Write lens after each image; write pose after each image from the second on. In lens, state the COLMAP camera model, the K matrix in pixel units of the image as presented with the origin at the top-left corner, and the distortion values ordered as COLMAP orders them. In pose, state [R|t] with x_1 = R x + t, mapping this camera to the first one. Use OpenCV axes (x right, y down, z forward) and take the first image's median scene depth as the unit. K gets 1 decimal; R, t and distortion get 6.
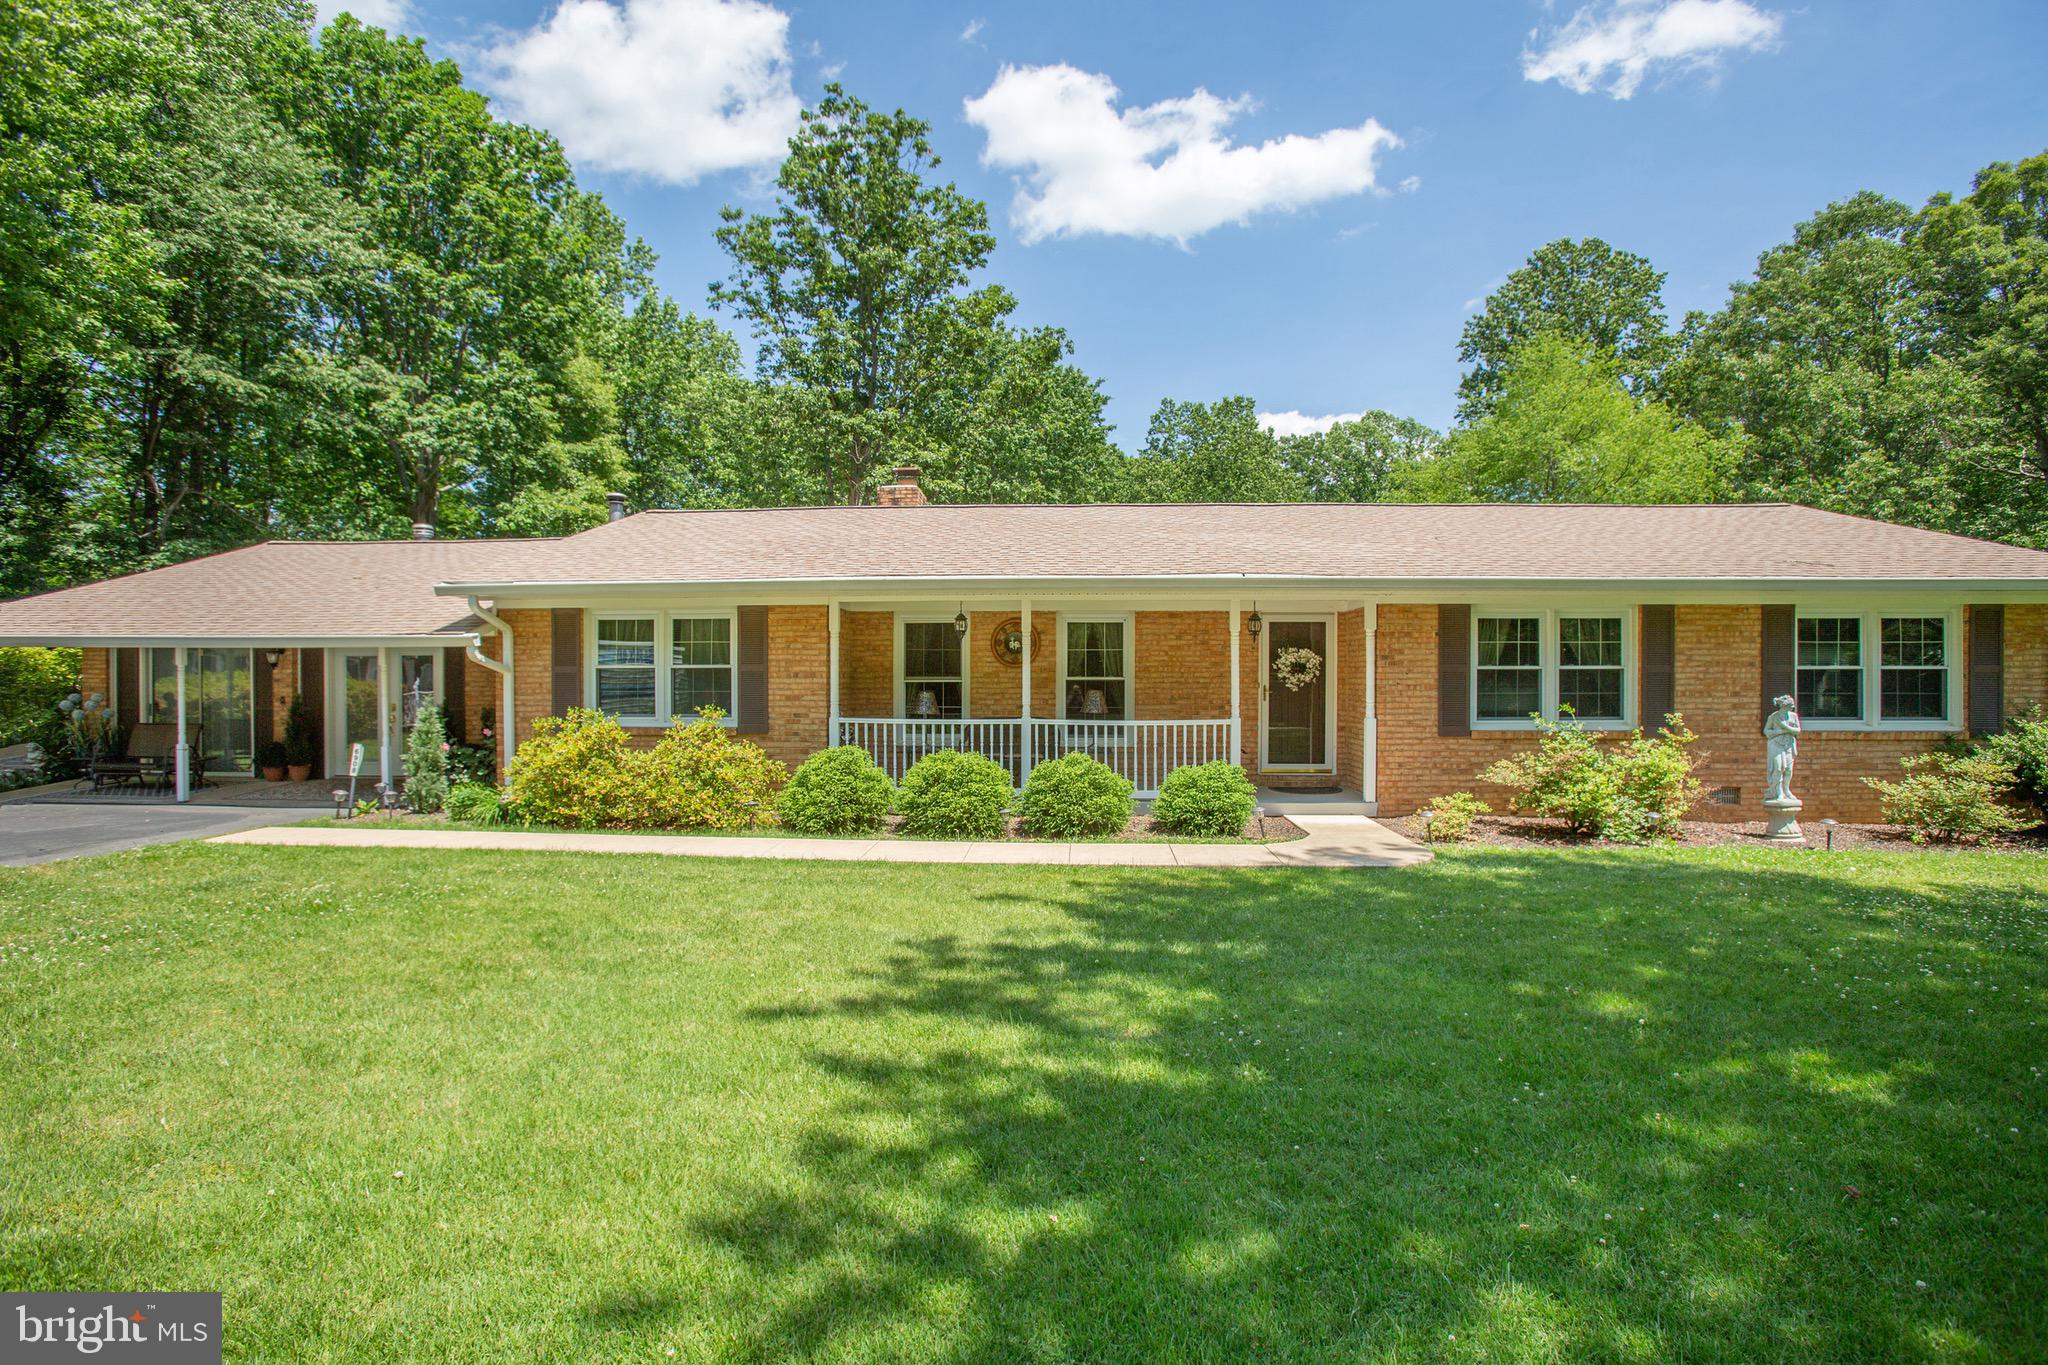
lens RADIAL K [[985.4, 0, 1018.4], [0, 985.4, 686.8], [0, 0, 1]] dist [-0.028458, 0.012038]
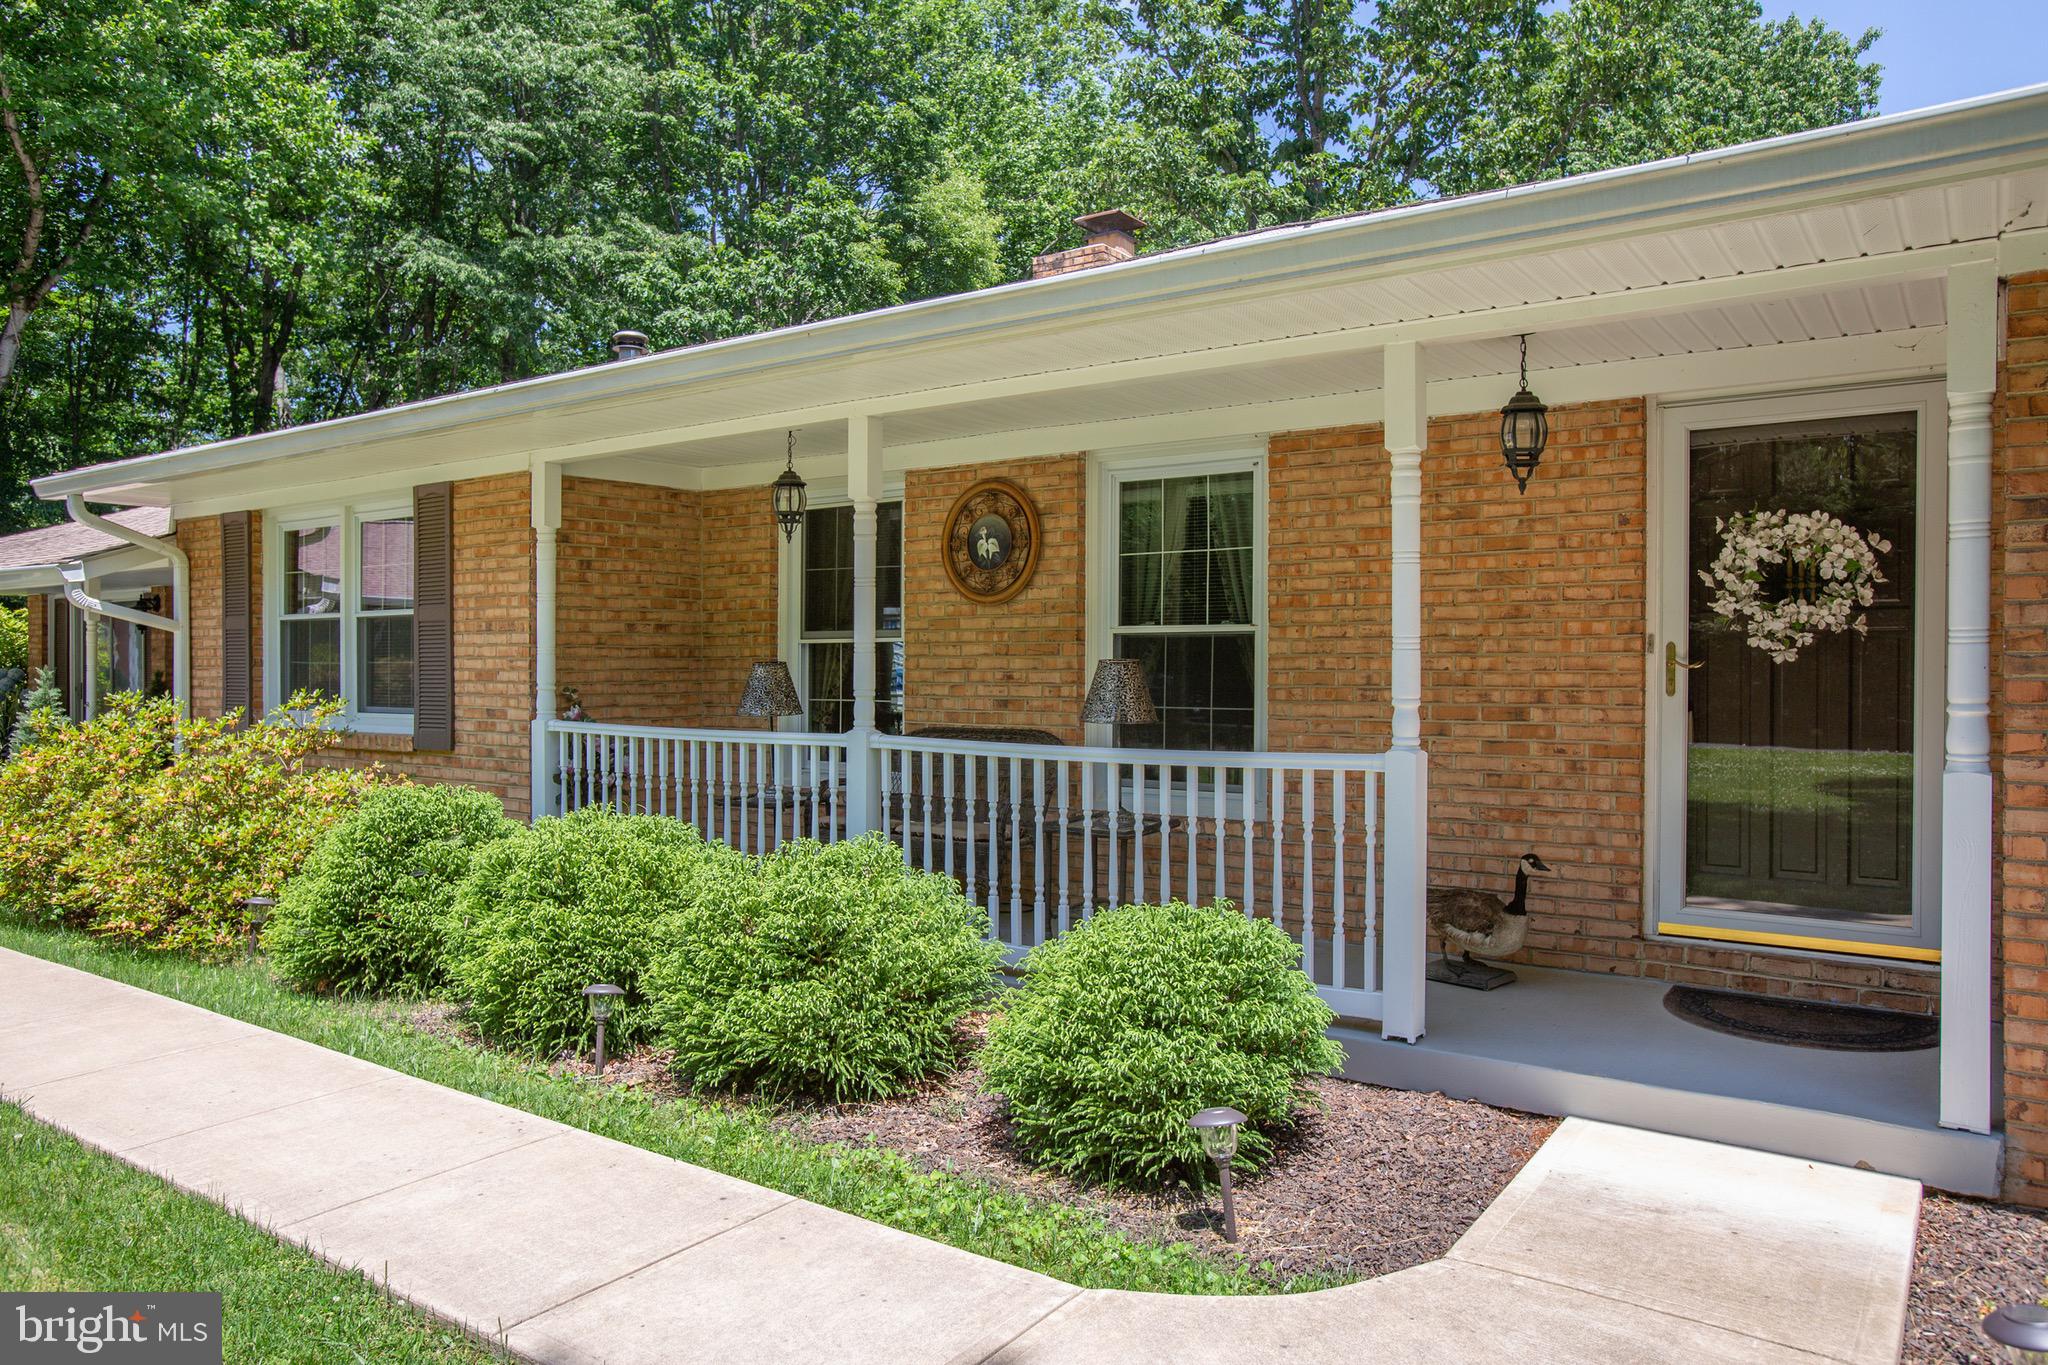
lens RADIAL K [[1411.0, 0, 1024.3], [0, 1411.0, 677.5], [0, 0, 1]] dist [0.007287, 0.001240]
pose [[0.828175, 0.005968, -0.560437, 0.326550], [-0.006015, 0.999980, 0.001761, 0.008899], [0.560437, 0.001912, 0.828195, 0.537989]]
